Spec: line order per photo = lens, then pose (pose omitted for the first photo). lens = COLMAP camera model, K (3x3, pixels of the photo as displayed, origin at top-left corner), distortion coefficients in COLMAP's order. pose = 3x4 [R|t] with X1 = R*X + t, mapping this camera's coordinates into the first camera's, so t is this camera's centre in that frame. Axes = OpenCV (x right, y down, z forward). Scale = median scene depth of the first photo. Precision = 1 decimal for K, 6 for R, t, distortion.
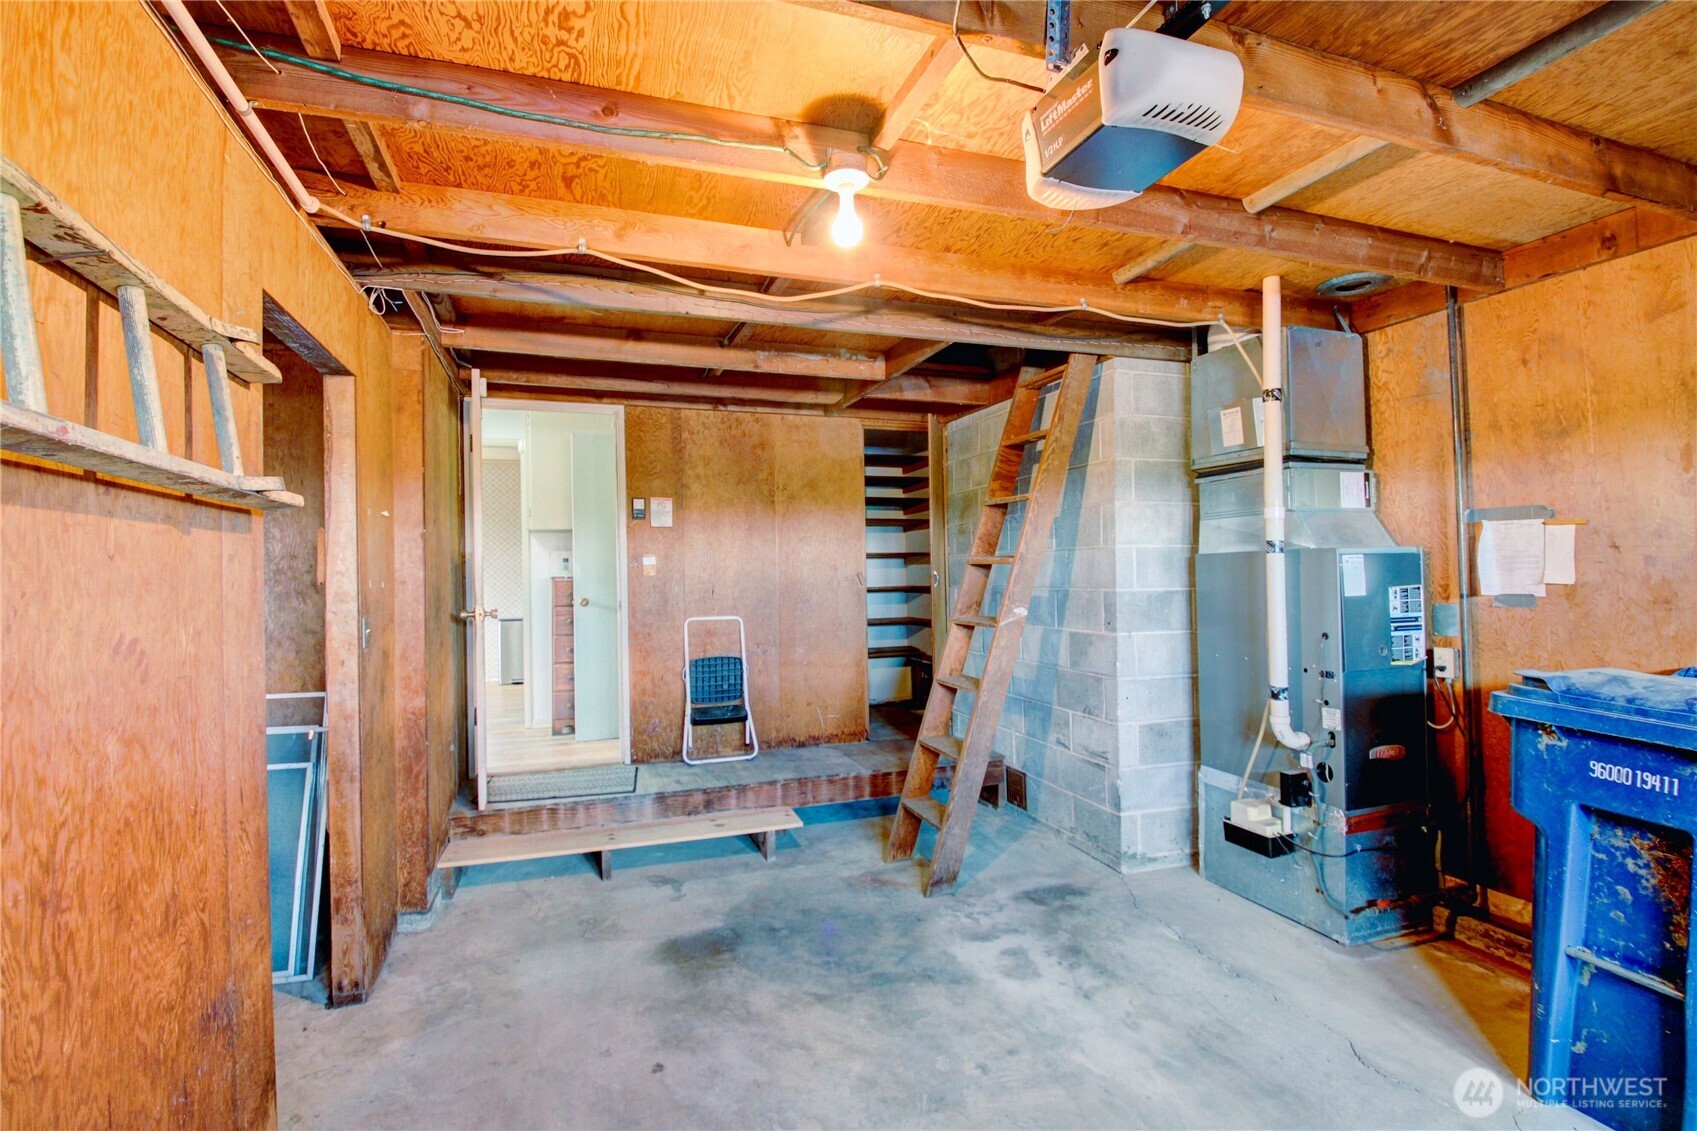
lens RADIAL K [[784.7, 0, 837.3], [0, 784.7, 569.2], [0, 0, 1]] dist [-0.002127, -0.017420]
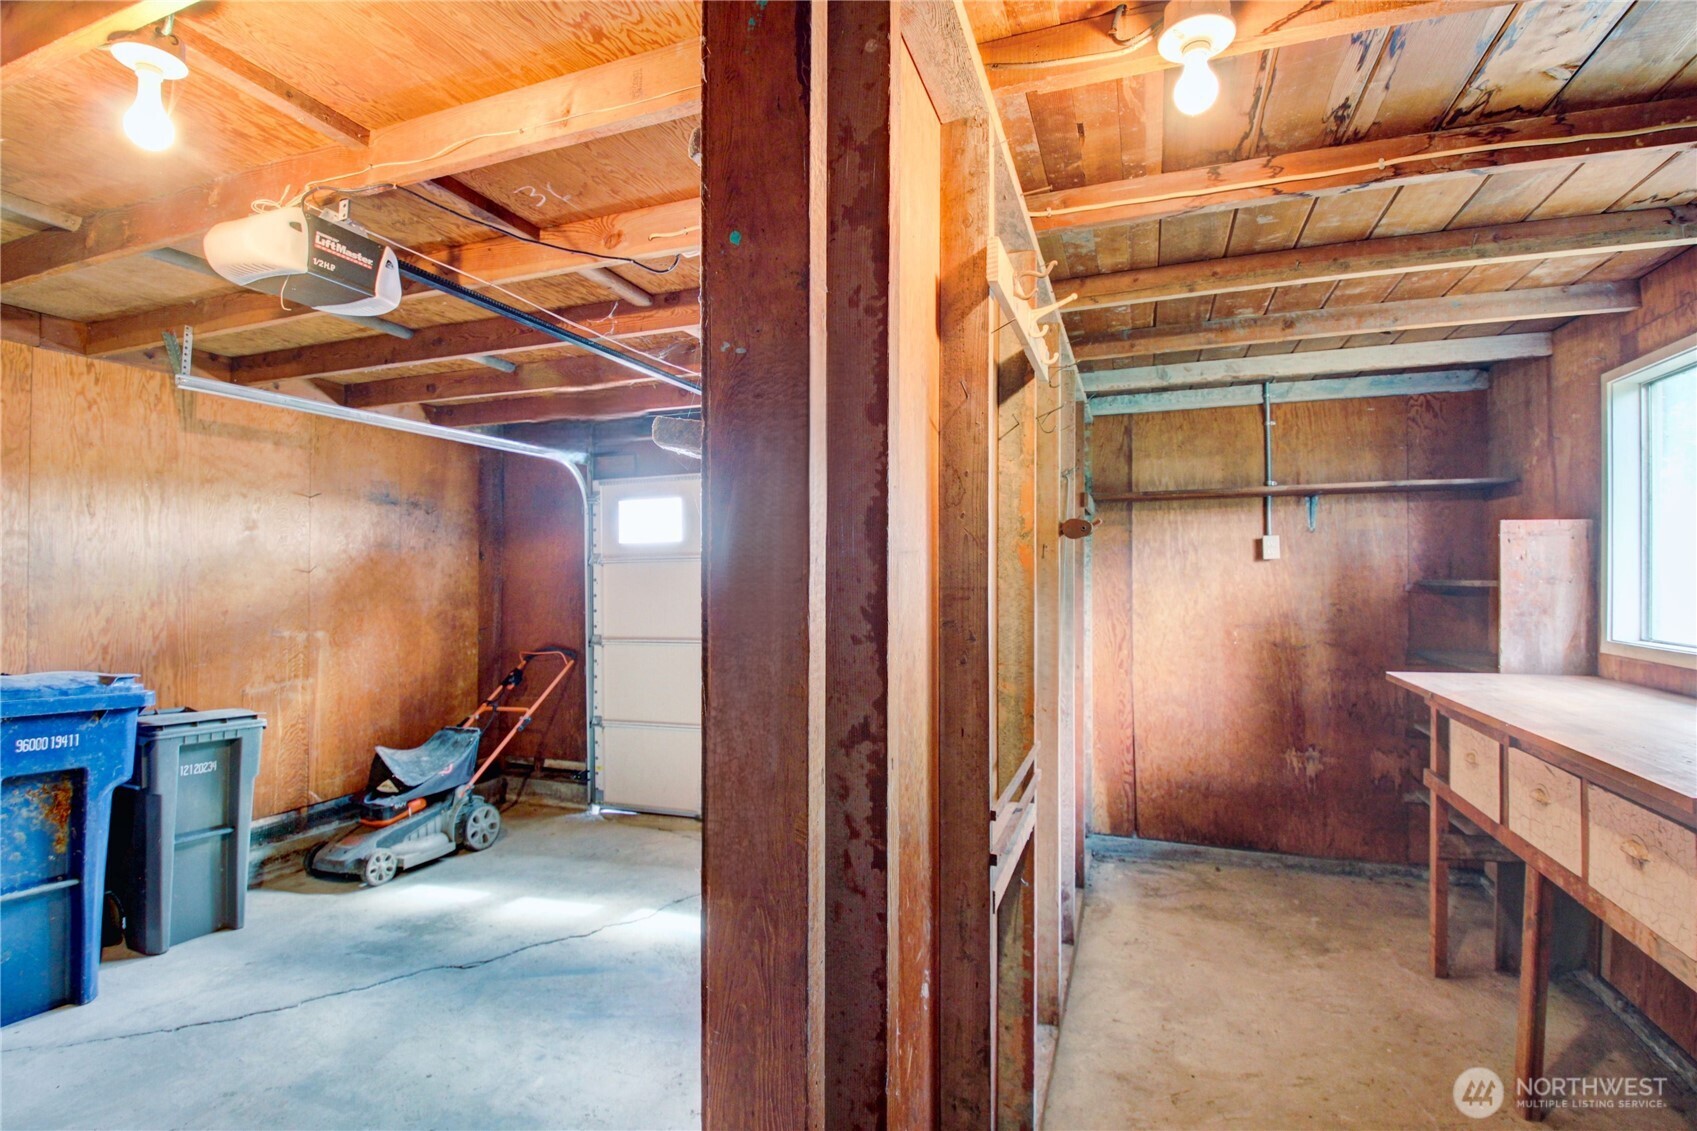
lens RADIAL K [[791.3, 0, 841.7], [0, 791.3, 569.8], [0, 0, 1]] dist [0.022171, -0.033862]
pose [[-0.768049, 0.018511, 0.640123, -0.704836], [0.003814, 0.999697, -0.024332, -0.002108], [-0.640379, -0.016247, -0.767887, 0.836923]]
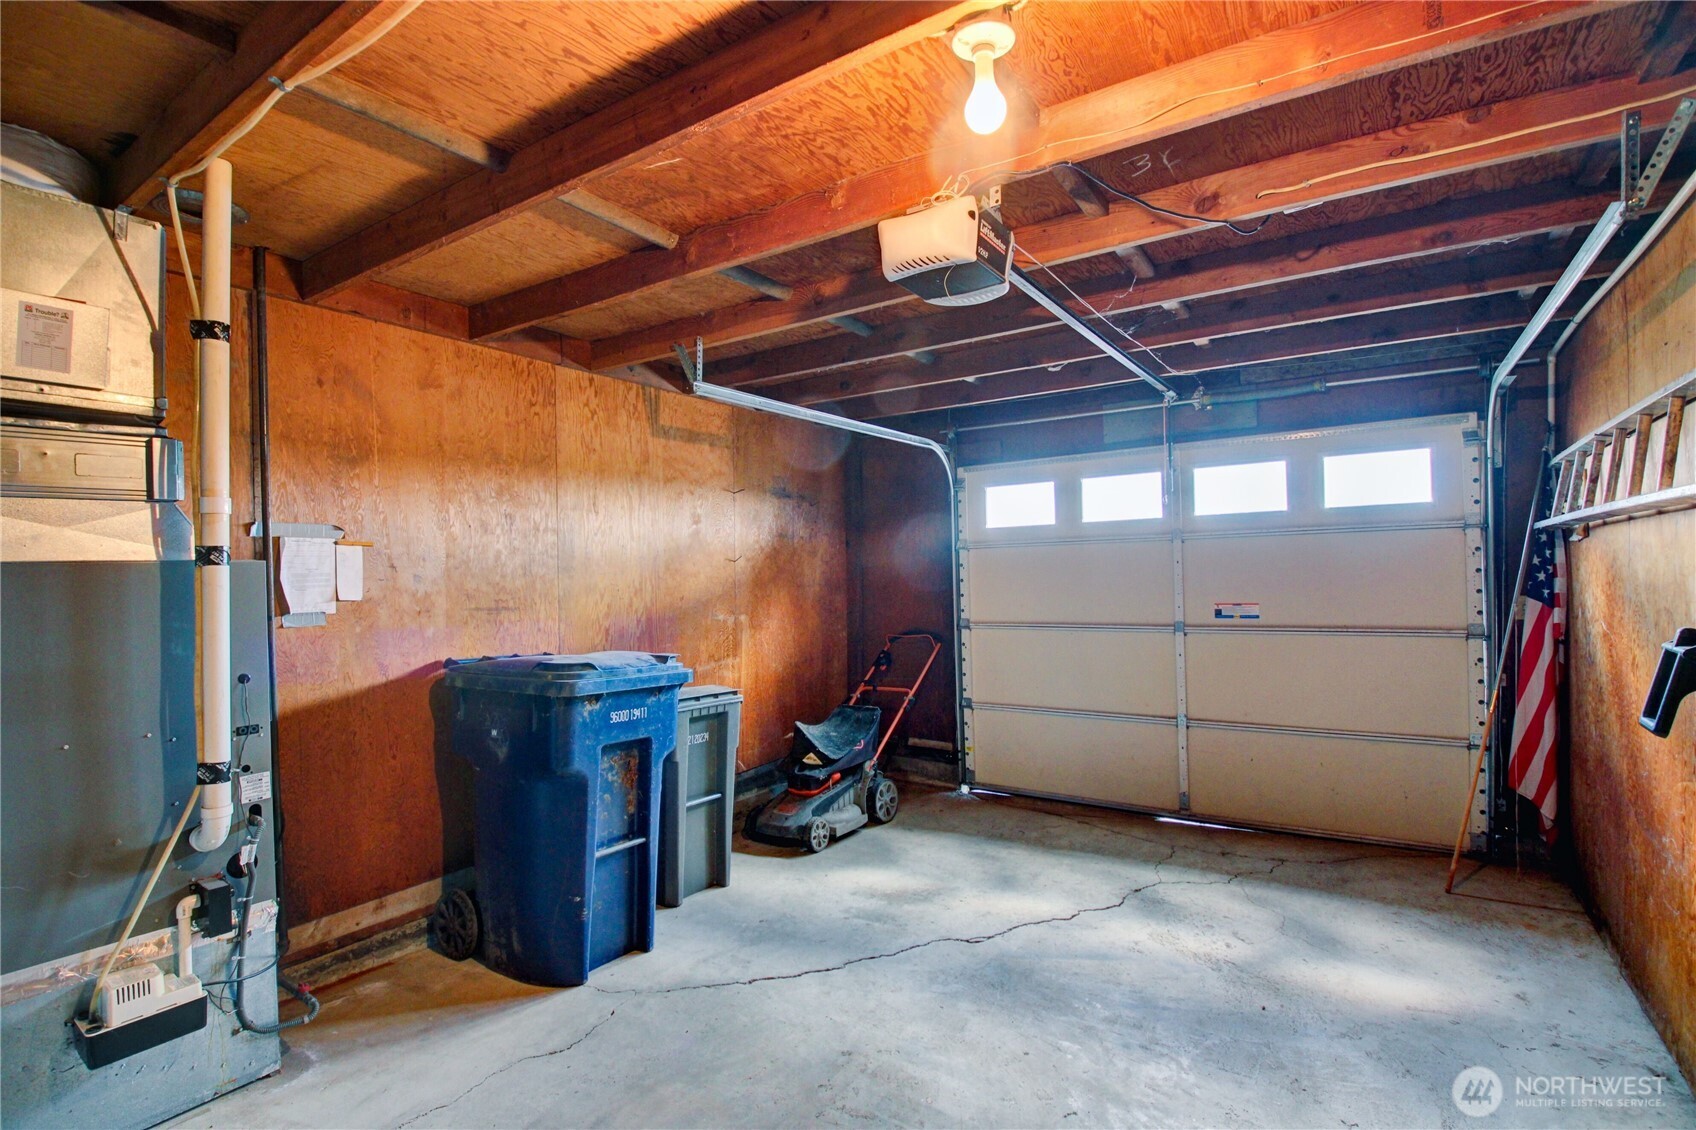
lens RADIAL K [[781.7, 0, 842.3], [0, 781.7, 569.4], [0, 0, 1]] dist [0.030519, -0.042326]
pose [[-0.601494, 0.019387, 0.798642, -0.363395], [0.018687, 0.999773, -0.010196, -0.000223], [-0.798659, 0.008791, -0.601720, 1.158676]]
